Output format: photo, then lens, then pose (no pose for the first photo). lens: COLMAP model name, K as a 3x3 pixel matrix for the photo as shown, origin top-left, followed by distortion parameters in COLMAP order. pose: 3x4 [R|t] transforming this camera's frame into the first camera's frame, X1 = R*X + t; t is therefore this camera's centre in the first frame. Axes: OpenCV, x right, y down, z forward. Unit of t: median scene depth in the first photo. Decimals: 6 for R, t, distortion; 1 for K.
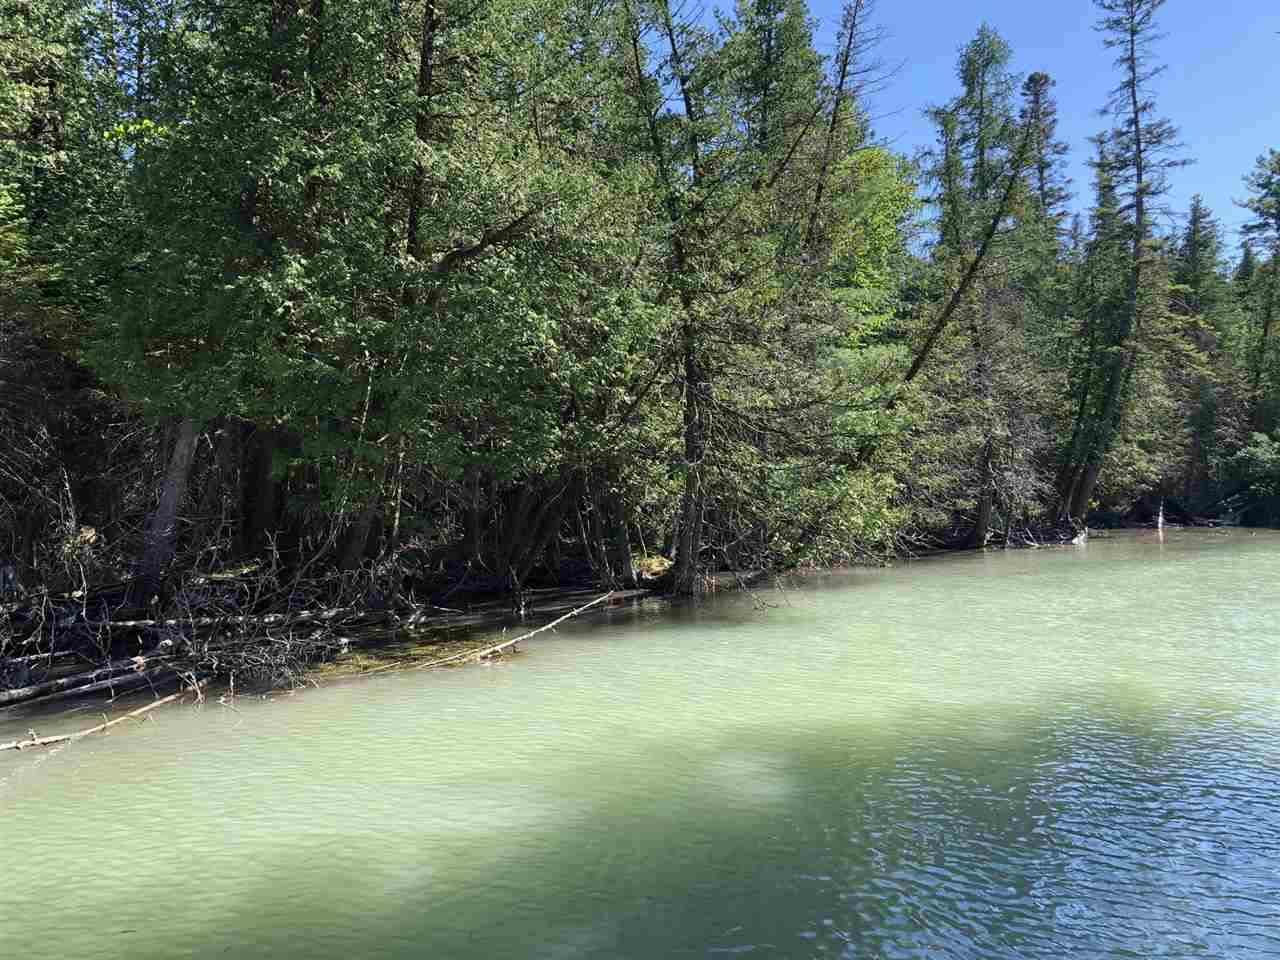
lens RADIAL K [[1056.2, 0, 645.0], [0, 1056.2, 471.4], [0, 0, 1]] dist [0.037347, -0.030597]
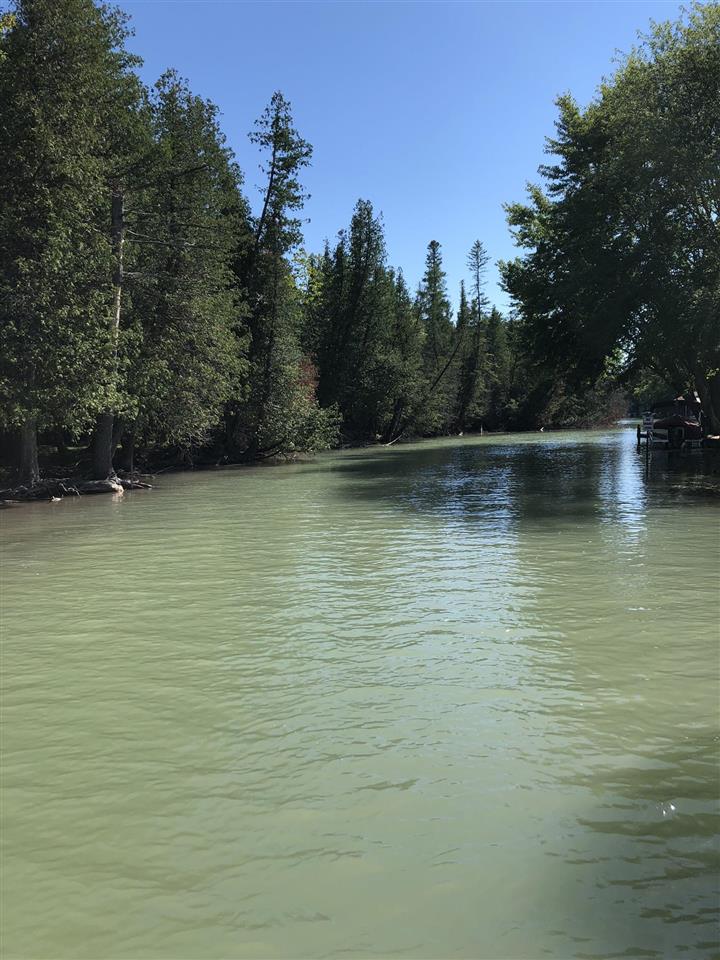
lens RADIAL K [[792.1, 0, 364.7], [0, 792.1, 484.0], [0, 0, 1]] dist [0.037347, -0.030597]
pose [[0.945913, -0.021578, 0.323701, -0.550980], [-0.009052, 0.995642, 0.092820, -0.004321], [-0.324293, -0.090729, 0.941596, -1.002619]]
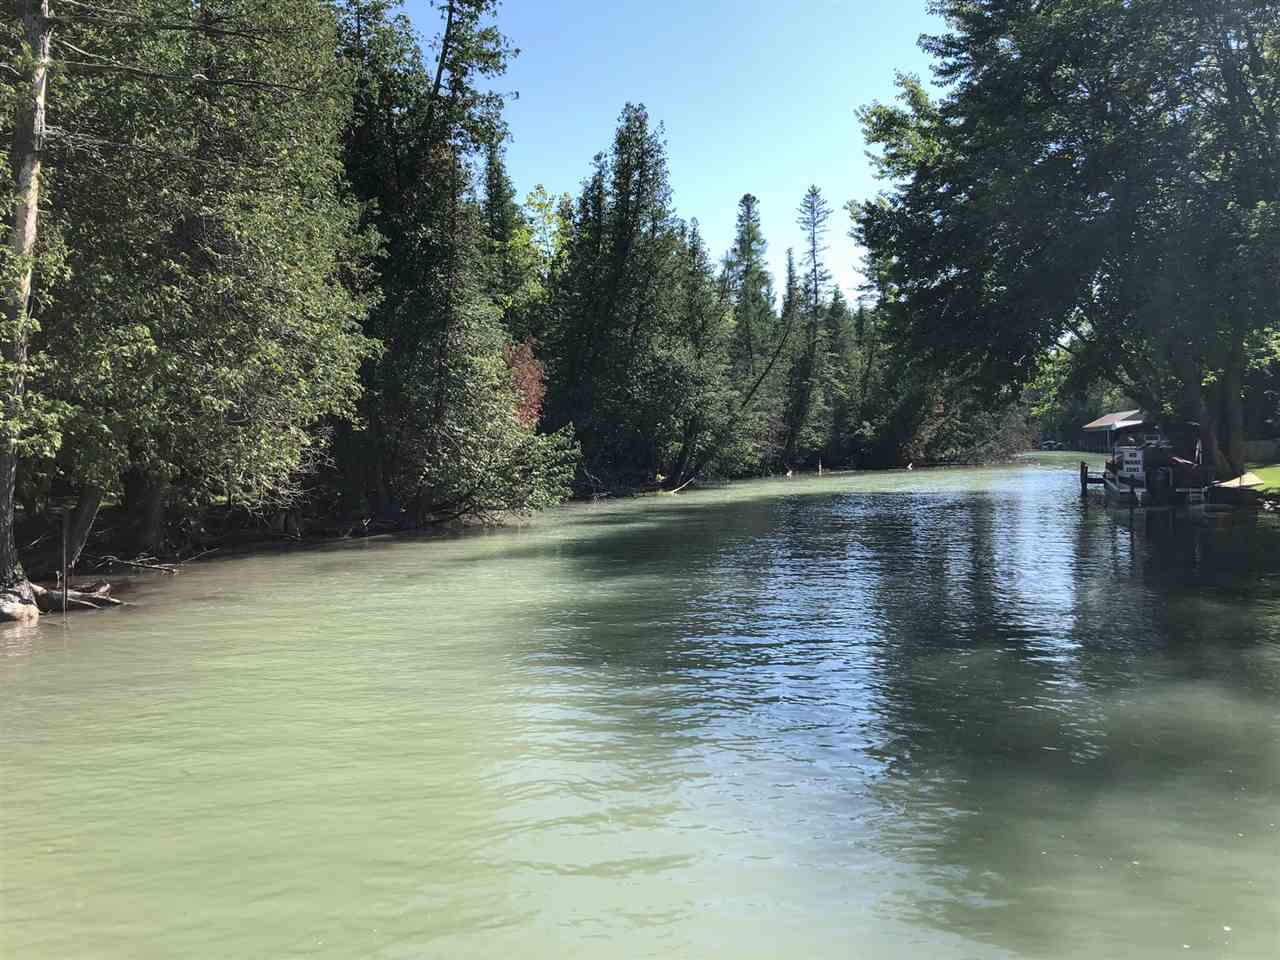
lens RADIAL K [[1056.2, 0, 630.0], [0, 1056.2, 477.0], [0, 0, 1]] dist [0.037347, -0.030597]
pose [[0.954179, -0.001278, 0.299233, -0.447767], [-0.010466, 0.999236, 0.037643, -0.004114], [-0.299053, -0.039050, 0.953437, -0.779580]]
